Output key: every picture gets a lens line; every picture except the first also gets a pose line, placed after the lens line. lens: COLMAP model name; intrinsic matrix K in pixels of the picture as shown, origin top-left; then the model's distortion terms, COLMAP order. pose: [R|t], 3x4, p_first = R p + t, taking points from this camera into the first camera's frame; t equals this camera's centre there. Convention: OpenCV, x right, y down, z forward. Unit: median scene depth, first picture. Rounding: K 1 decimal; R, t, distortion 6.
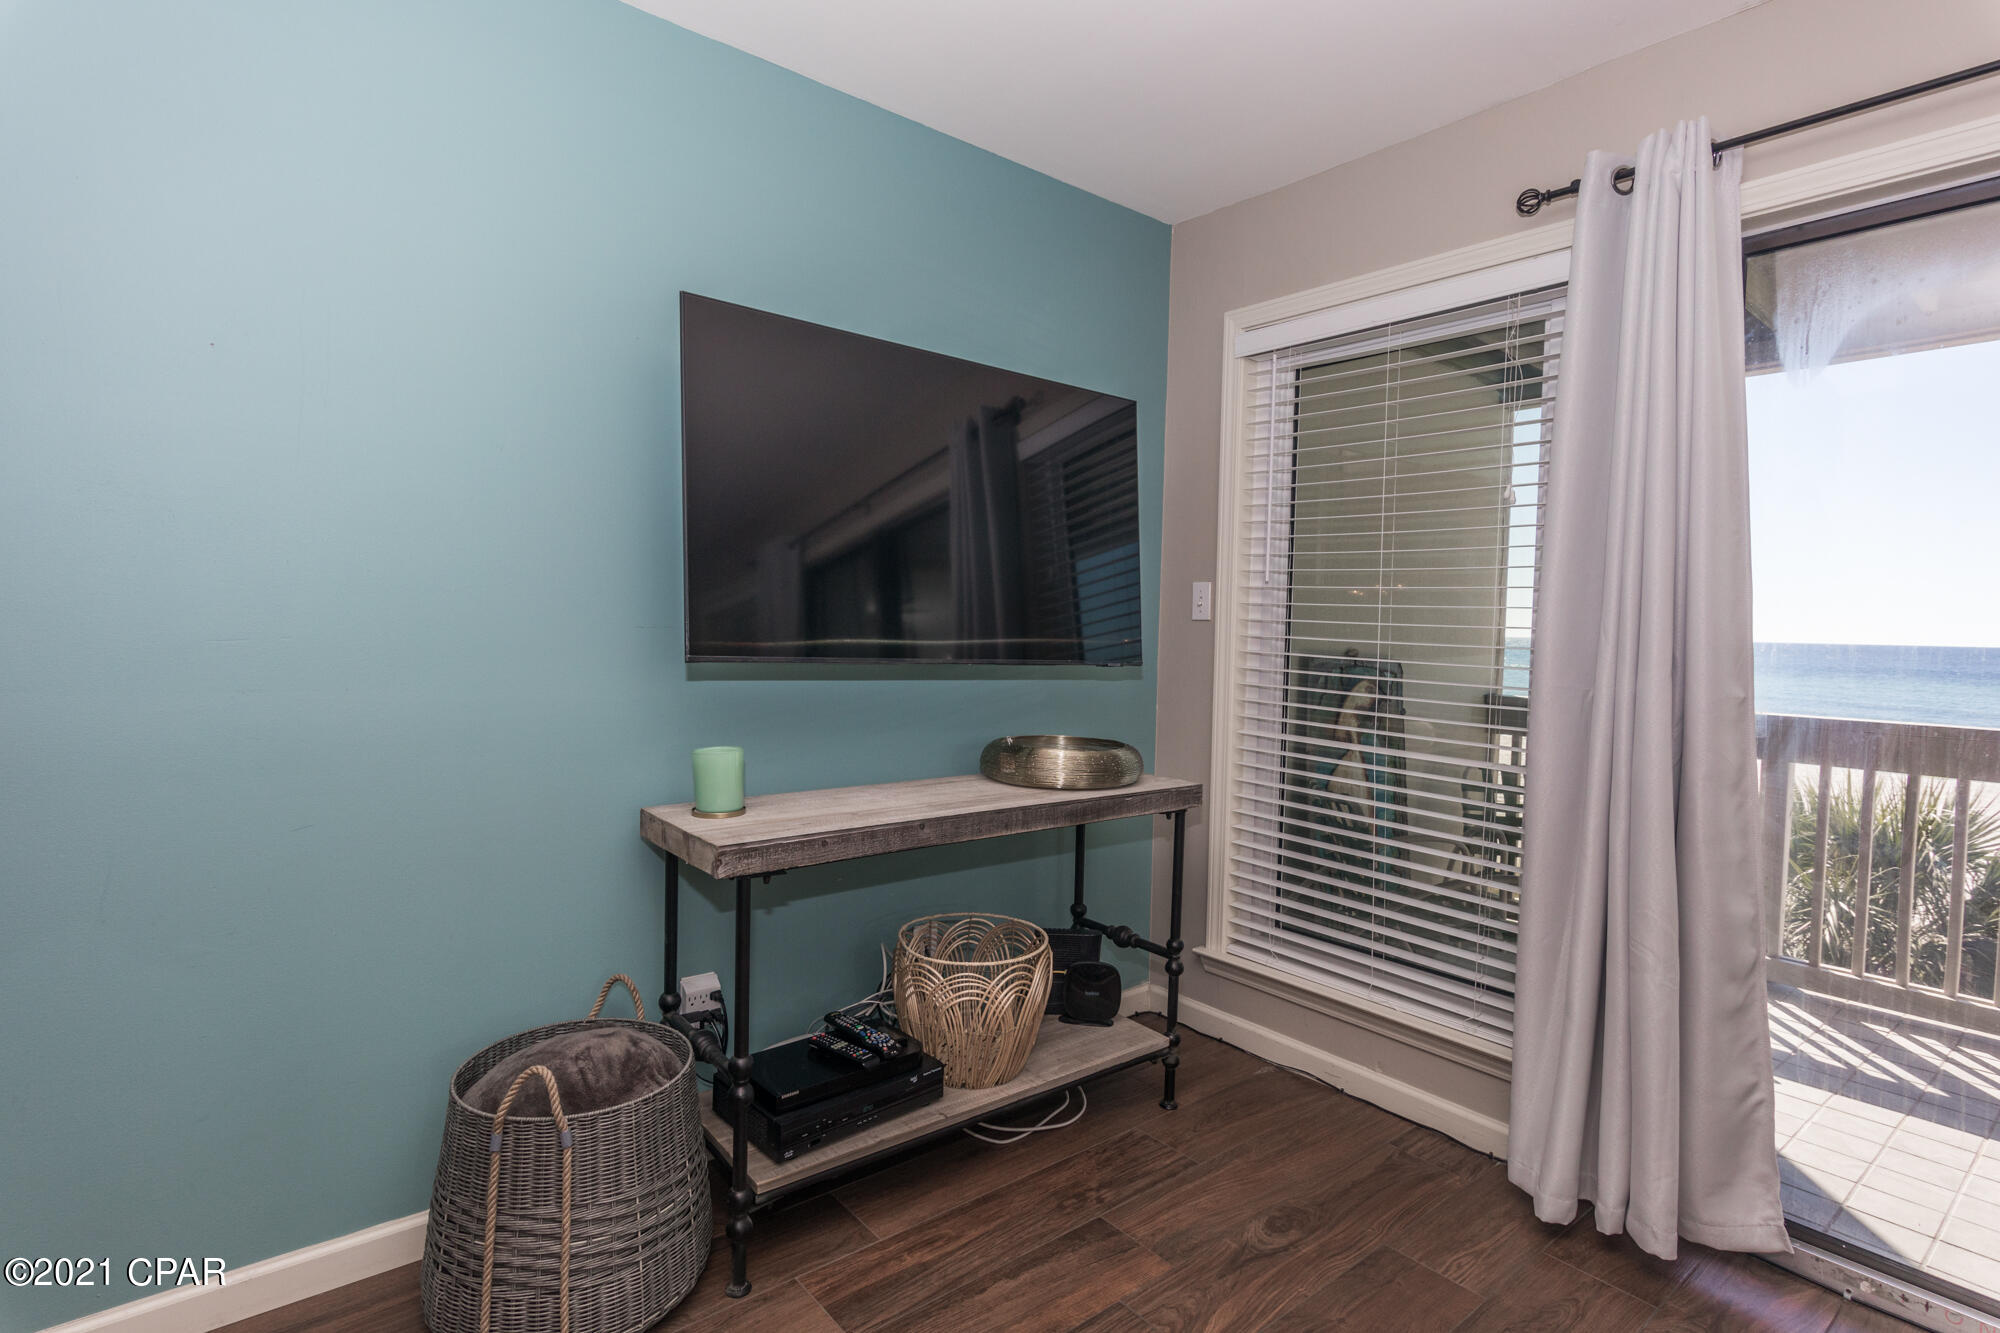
lens RADIAL K [[998.5, 0, 990.1], [0, 998.5, 686.1], [0, 0, 1]] dist [0.000159, 0.000158]
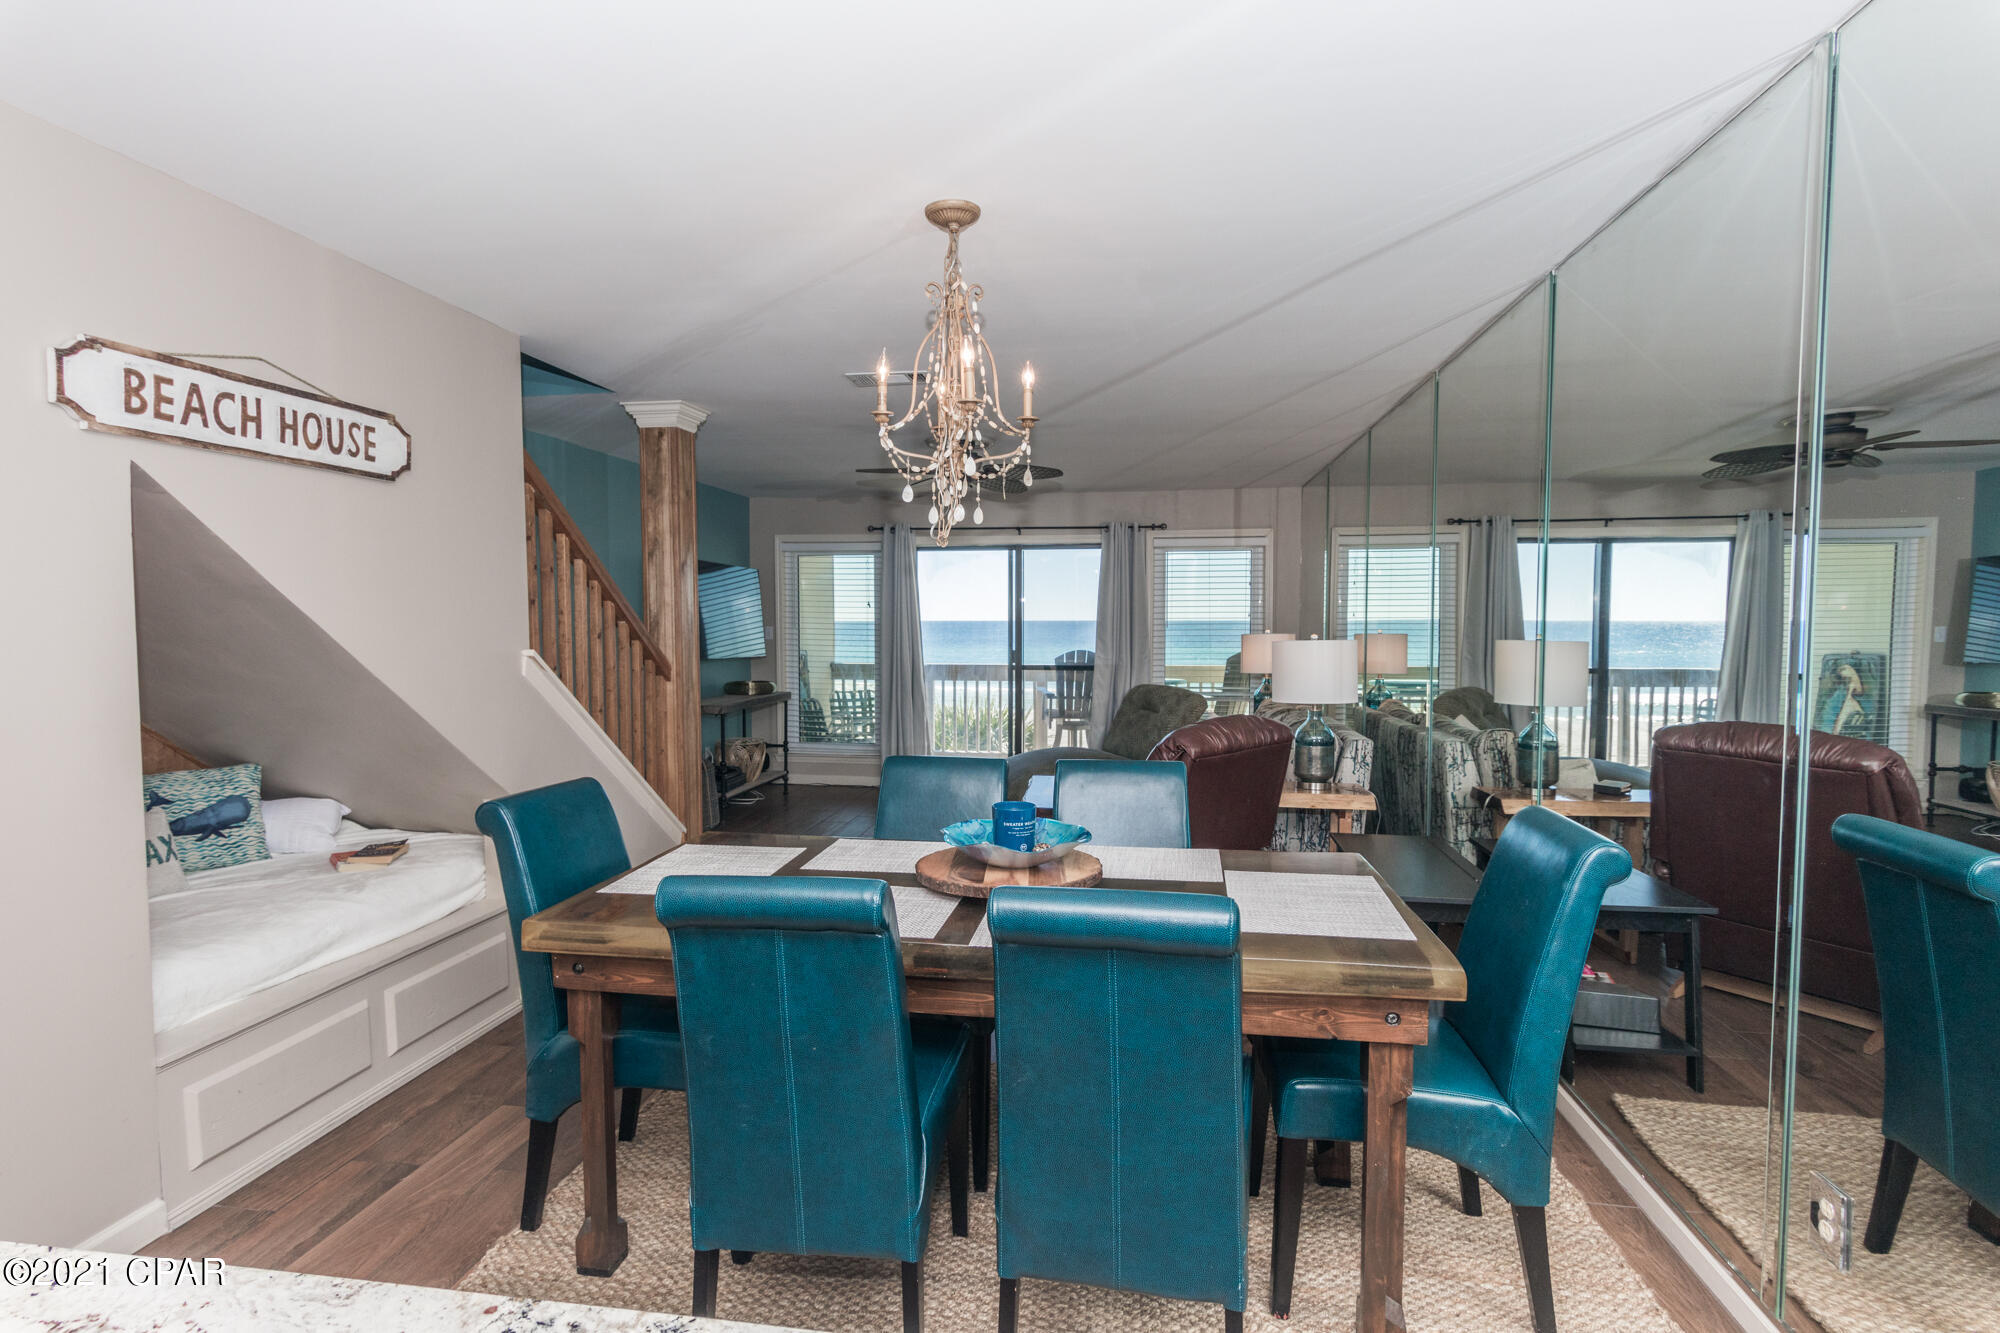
lens RADIAL K [[990.7, 0, 1000.0], [0, 990.7, 666.5], [0, 0, 1]] dist [0.000741, -0.000146]
pose [[0.741908, -0.054496, 0.668284, -1.475648], [0.057170, 0.998203, 0.017931, -0.003939], [-0.668060, 0.024902, 0.743690, -1.898694]]
